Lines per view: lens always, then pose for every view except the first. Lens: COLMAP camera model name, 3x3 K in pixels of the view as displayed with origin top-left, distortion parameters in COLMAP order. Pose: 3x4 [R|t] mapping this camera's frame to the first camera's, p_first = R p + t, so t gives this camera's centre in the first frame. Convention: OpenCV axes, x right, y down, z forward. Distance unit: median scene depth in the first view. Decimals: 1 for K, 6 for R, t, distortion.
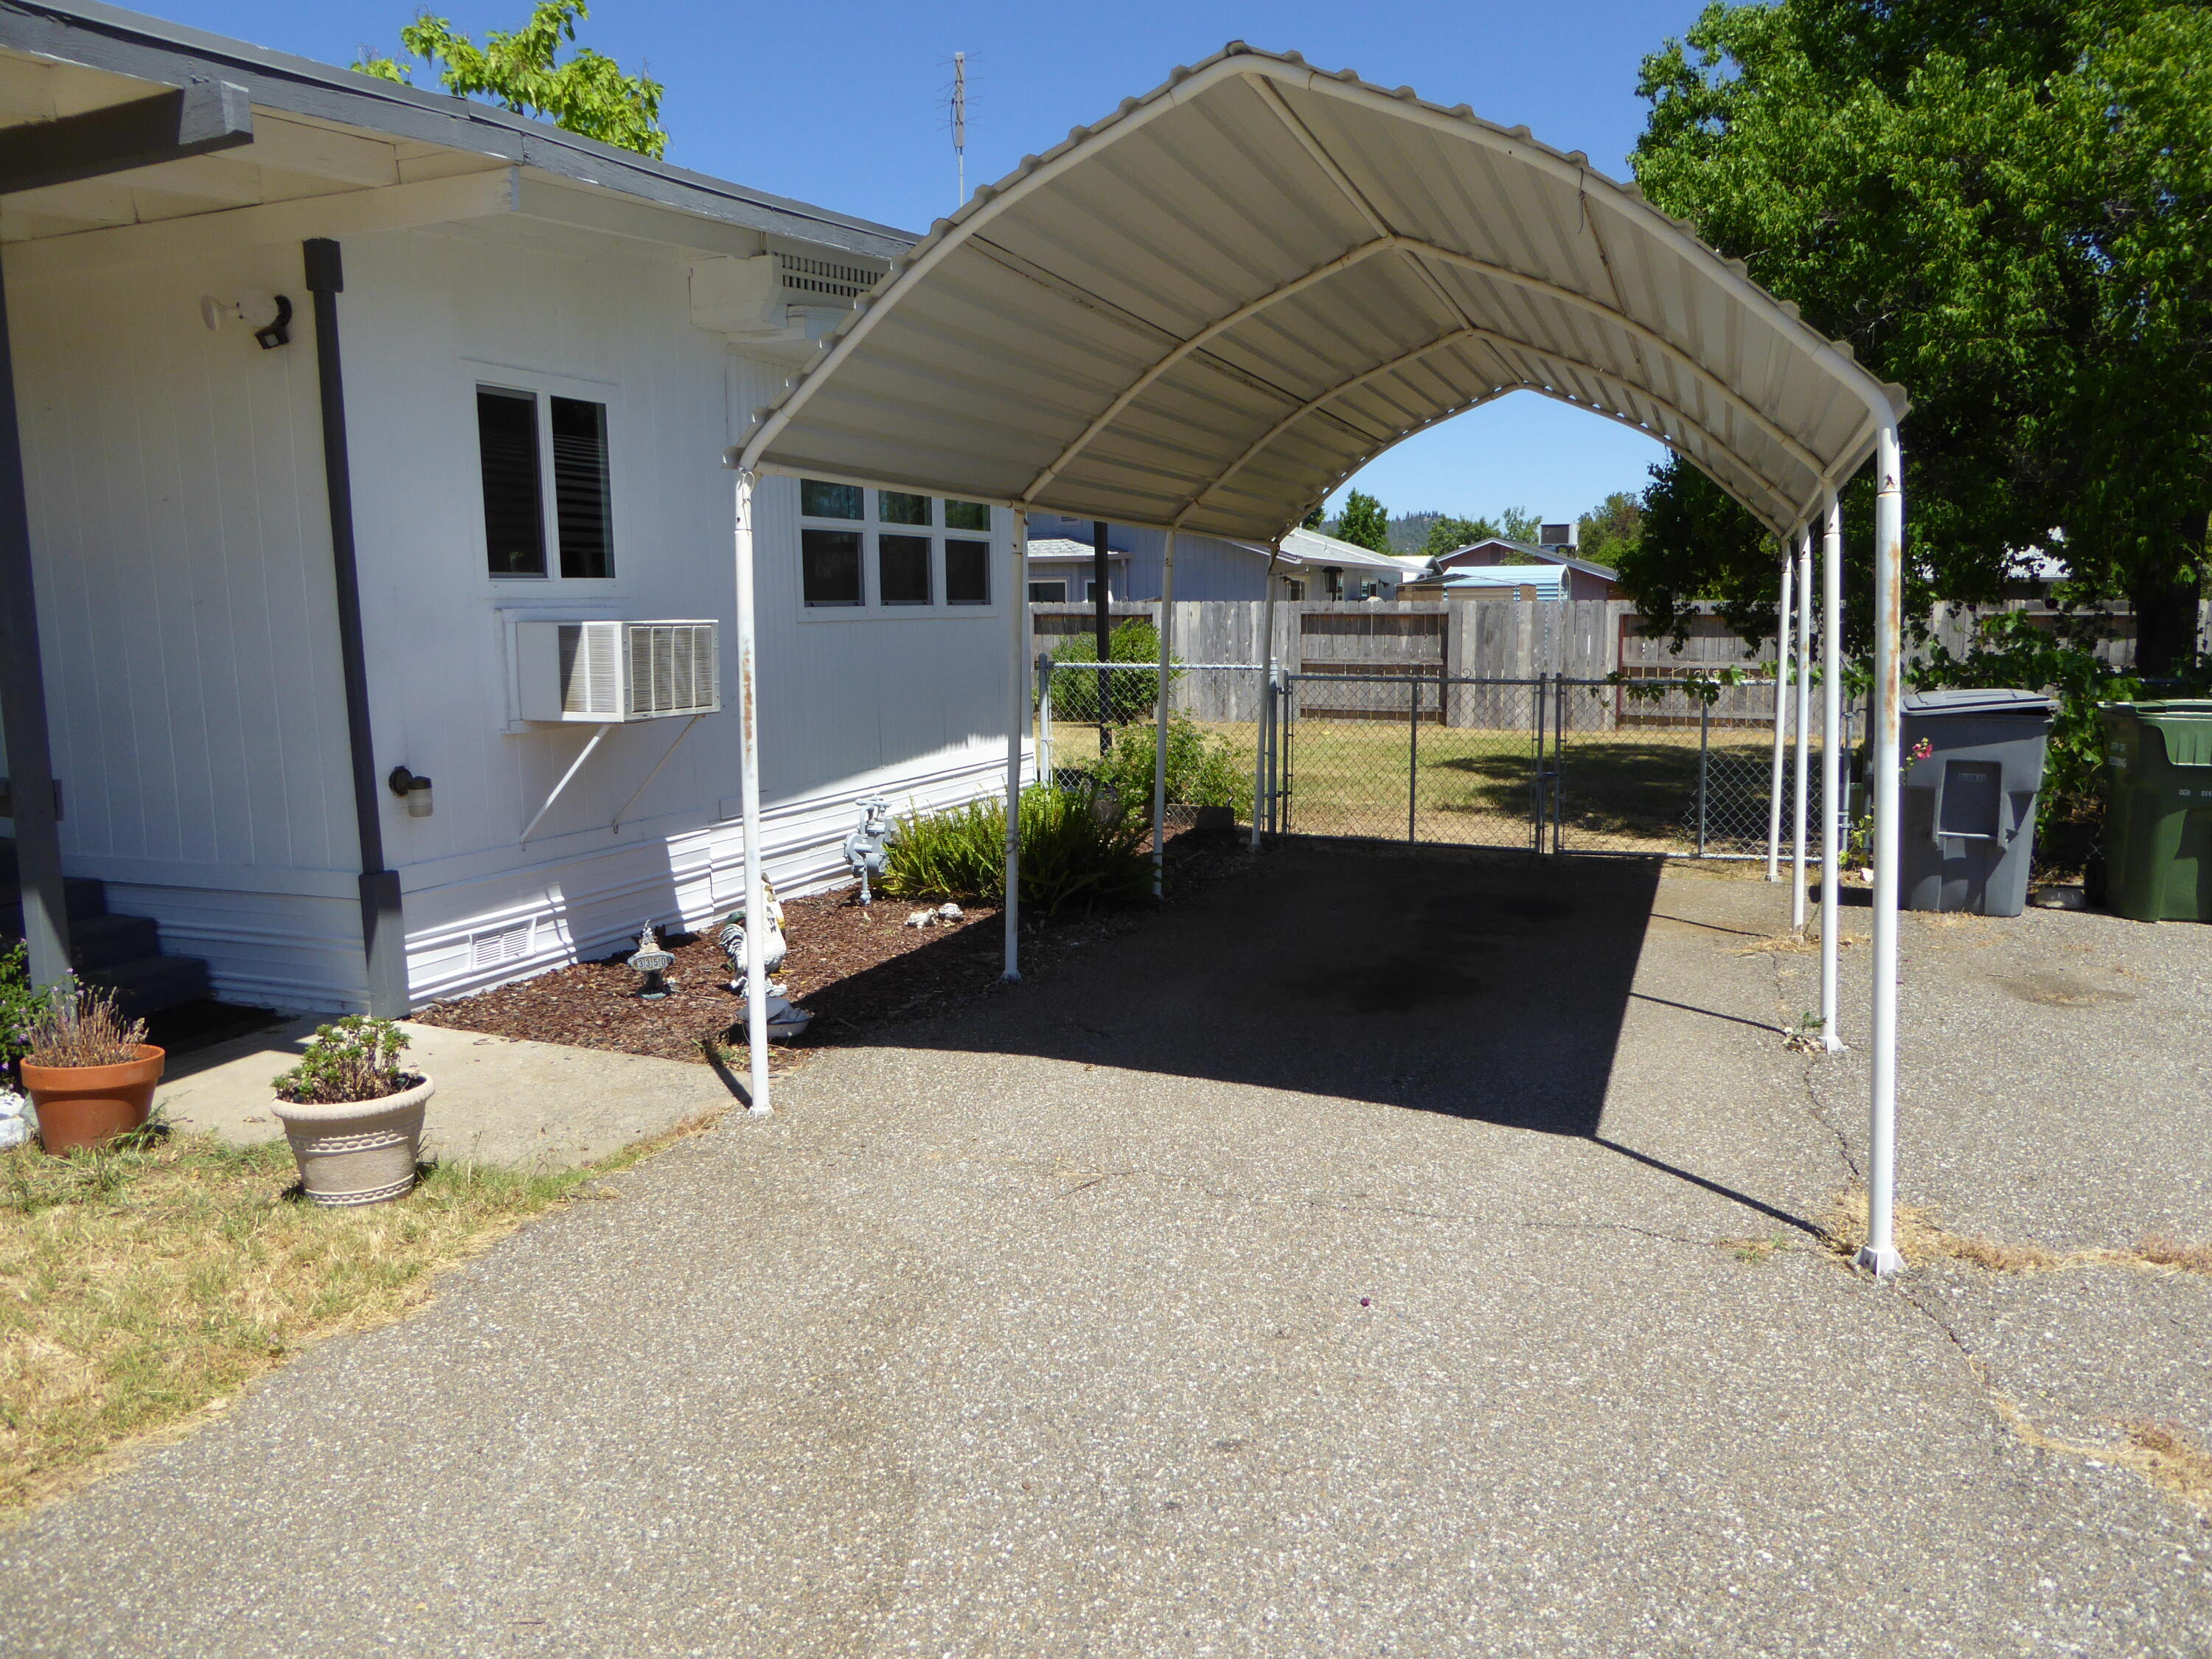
lens RADIAL K [[1557.6, 0, 1103.7], [0, 1557.6, 839.8], [0, 0, 1]] dist [-0.050002, 0.021038]
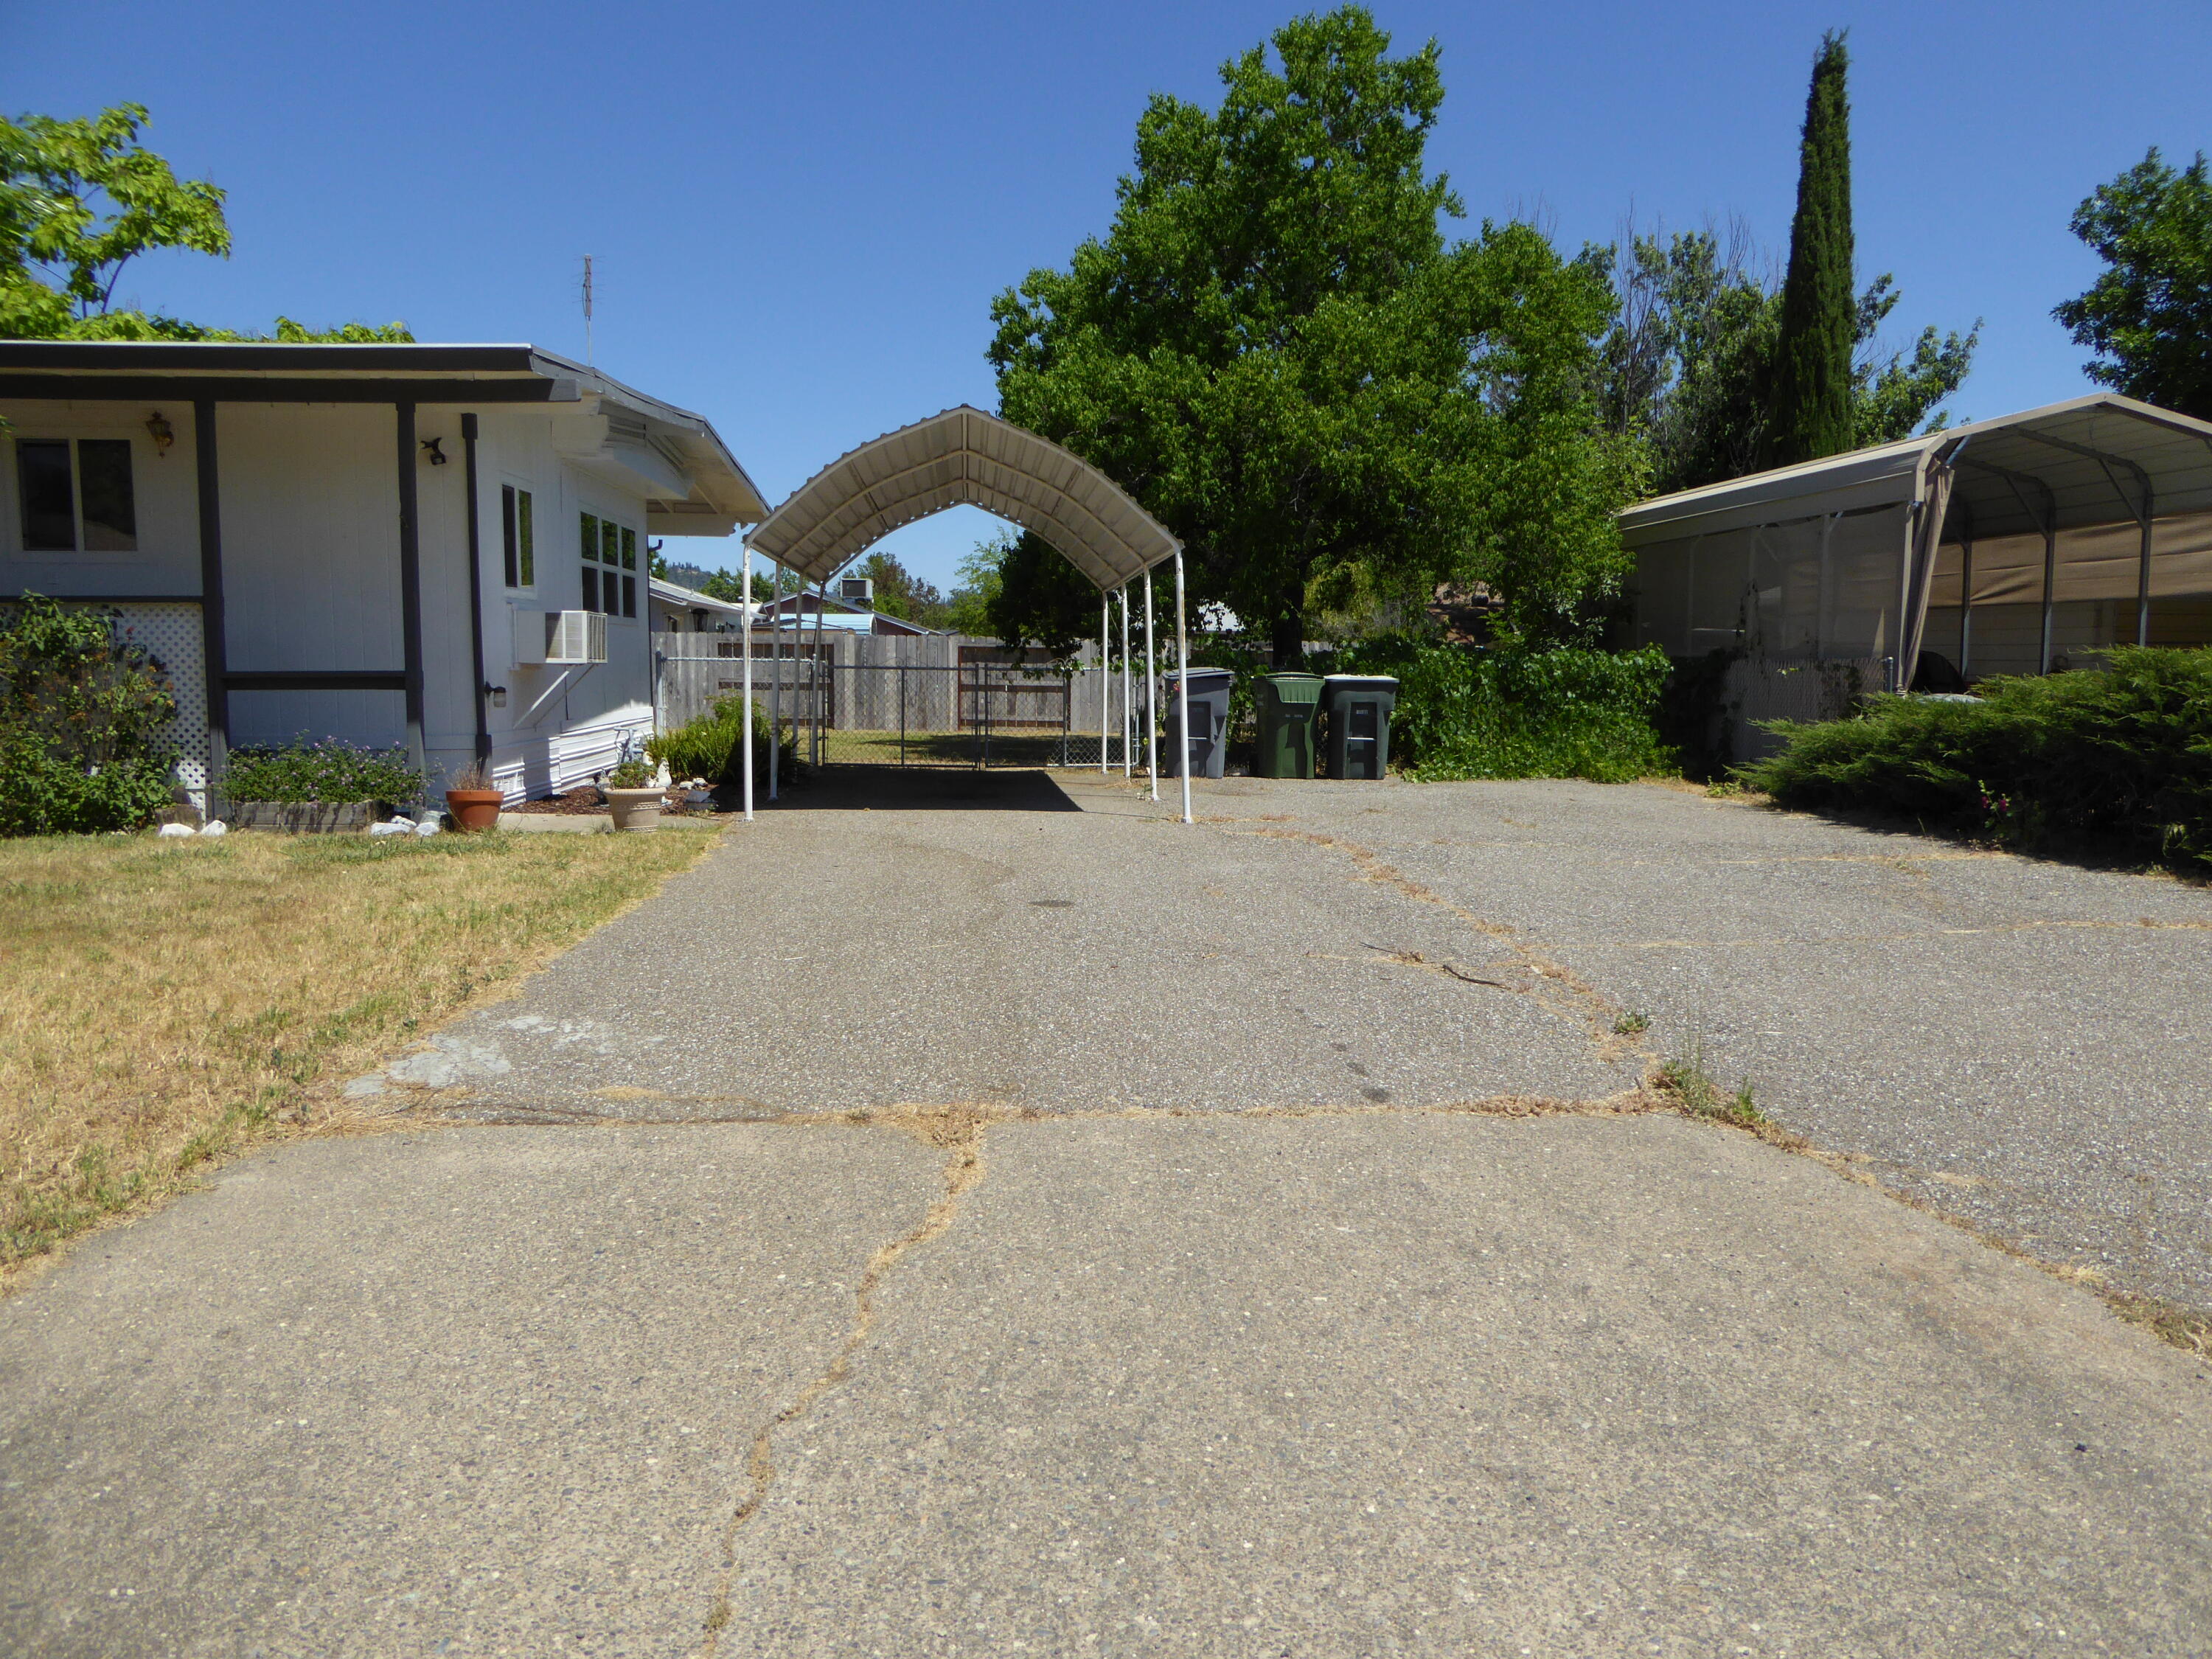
lens RADIAL K [[1557.6, 0, 1112.2], [0, 1557.6, 824.1], [0, 0, 1]] dist [-0.050002, 0.021038]
pose [[0.889231, -0.028833, 0.456549, -0.384202], [0.048708, 0.998306, -0.031822, 0.134873], [-0.454858, 0.050535, 0.889129, -0.618564]]
